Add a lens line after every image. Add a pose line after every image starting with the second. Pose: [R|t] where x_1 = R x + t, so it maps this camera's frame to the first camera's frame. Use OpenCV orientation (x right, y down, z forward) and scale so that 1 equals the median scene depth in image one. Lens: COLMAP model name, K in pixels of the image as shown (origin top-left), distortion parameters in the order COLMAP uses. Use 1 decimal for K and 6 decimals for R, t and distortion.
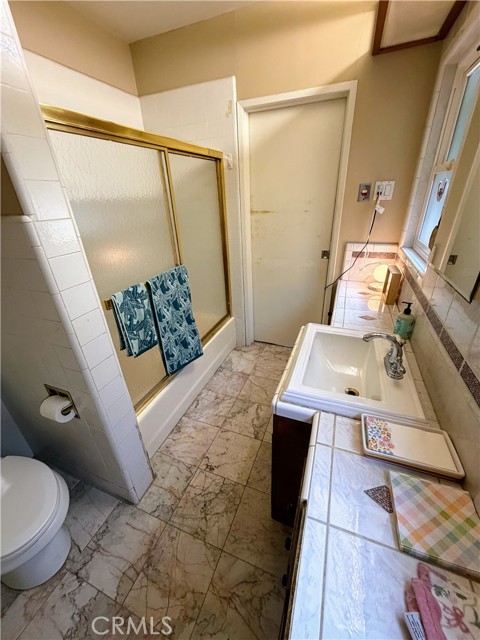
lens RADIAL K [[254.5, 0, 240.2], [0, 254.5, 317.8], [0, 0, 1]] dist [0.001268, 0.000017]
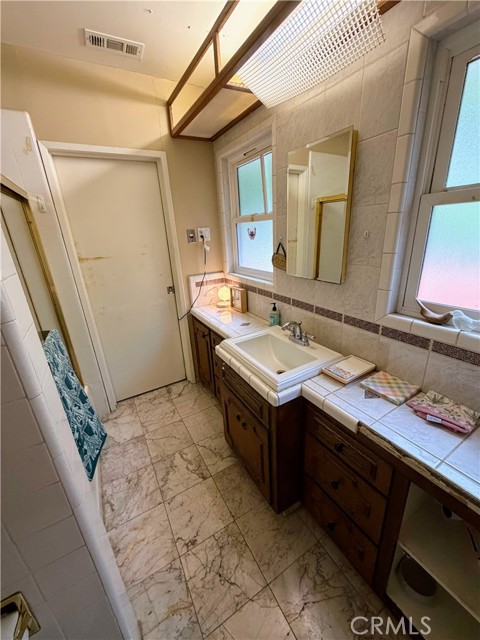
lens RADIAL K [[254.5, 0, 240.2], [0, 254.5, 317.8], [0, 0, 1]] dist [0.001268, 0.000017]
pose [[0.619847, -0.254573, 0.742282, -0.405367], [0.369399, 0.929215, 0.010215, -0.045990], [-0.692340, 0.267867, 0.670010, 0.111190]]
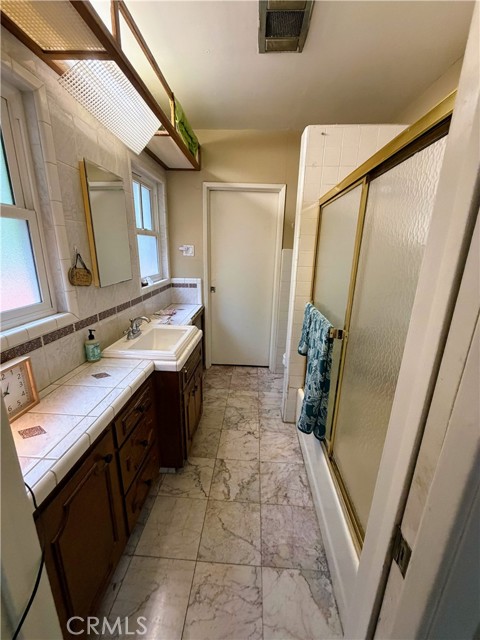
lens RADIAL K [[254.5, 0, 240.2], [0, 254.5, 317.8], [0, 0, 1]] dist [0.001268, 0.000017]
pose [[-0.948937, 0.100259, -0.299109, 0.245094], [-0.123728, 0.753899, 0.645234, -0.650426], [0.290189, 0.649295, -0.702998, 1.371723]]
